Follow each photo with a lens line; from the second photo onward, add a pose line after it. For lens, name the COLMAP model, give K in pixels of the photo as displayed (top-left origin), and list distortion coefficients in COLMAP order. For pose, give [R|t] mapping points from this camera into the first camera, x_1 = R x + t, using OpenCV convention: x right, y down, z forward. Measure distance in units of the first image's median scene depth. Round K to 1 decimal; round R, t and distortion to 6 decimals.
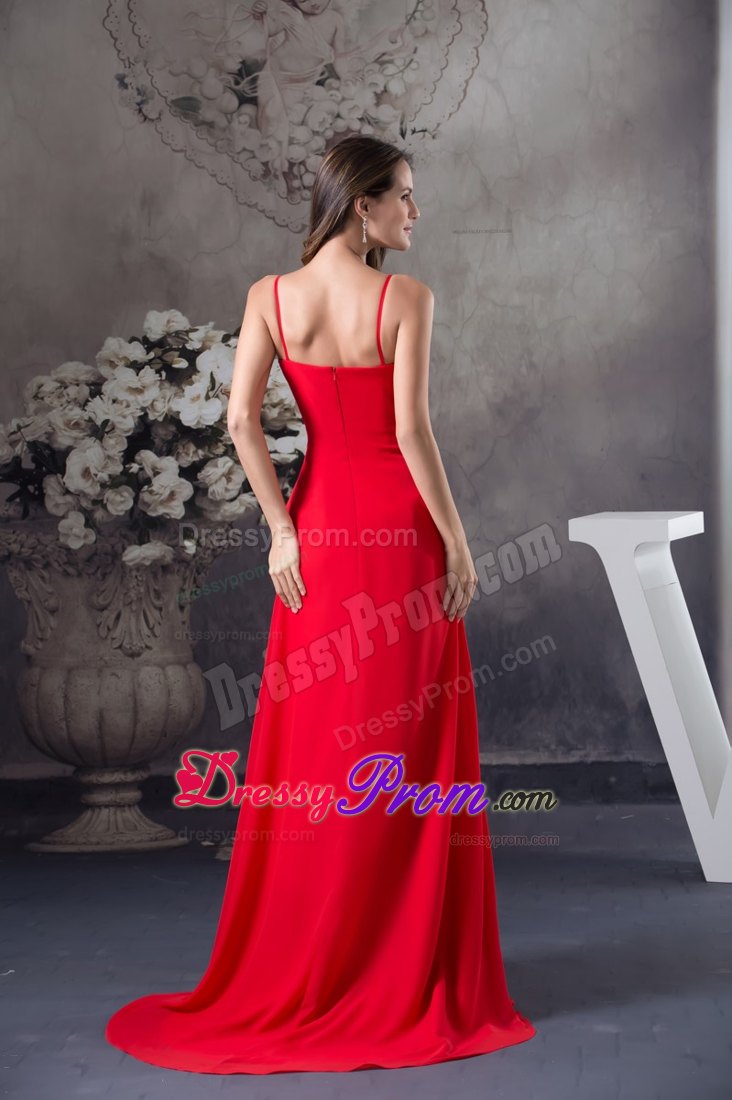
lens RADIAL K [[3371.9, 0, 443.6], [0, 3371.9, 632.6], [0, 0, 1]] dist [0.031076, 0.000000]
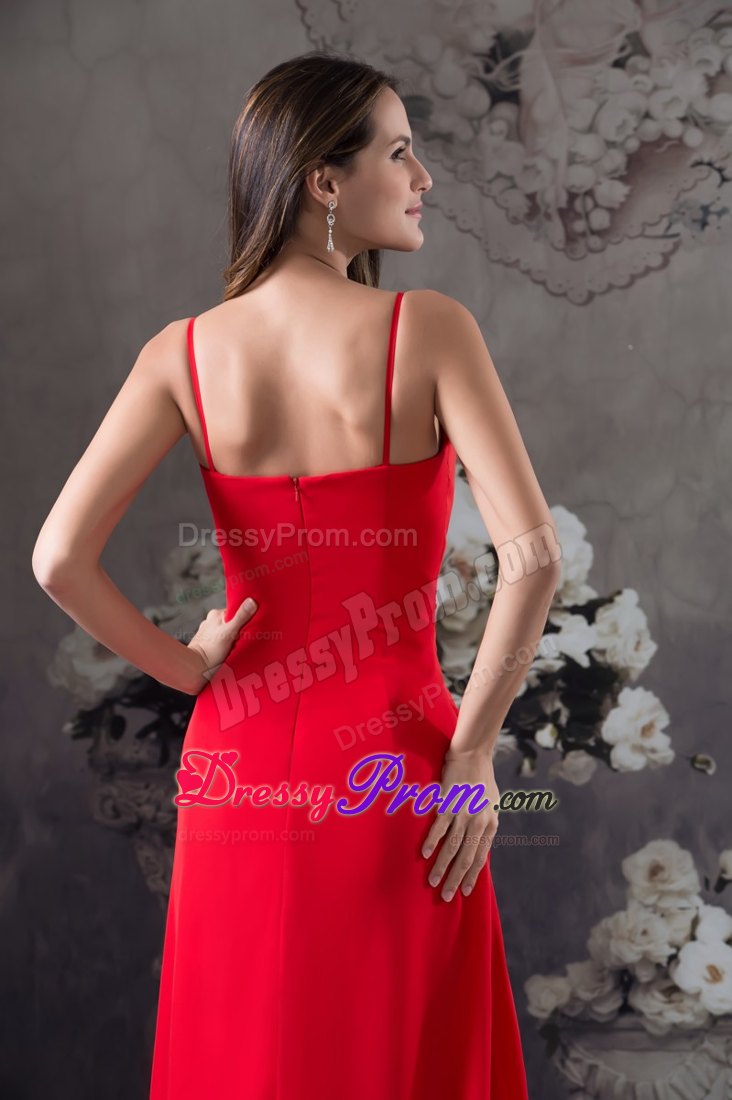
lens RADIAL K [[3973.6, 0, 377.4], [0, 3973.6, 592.7], [0, 0, 1]] dist [0.180012, 0.000000]
pose [[0.965274, -0.007379, -0.261136, 0.111056], [-0.013339, 0.996905, -0.077477, -0.008824], [0.260899, 0.078270, 0.962188, 0.291771]]
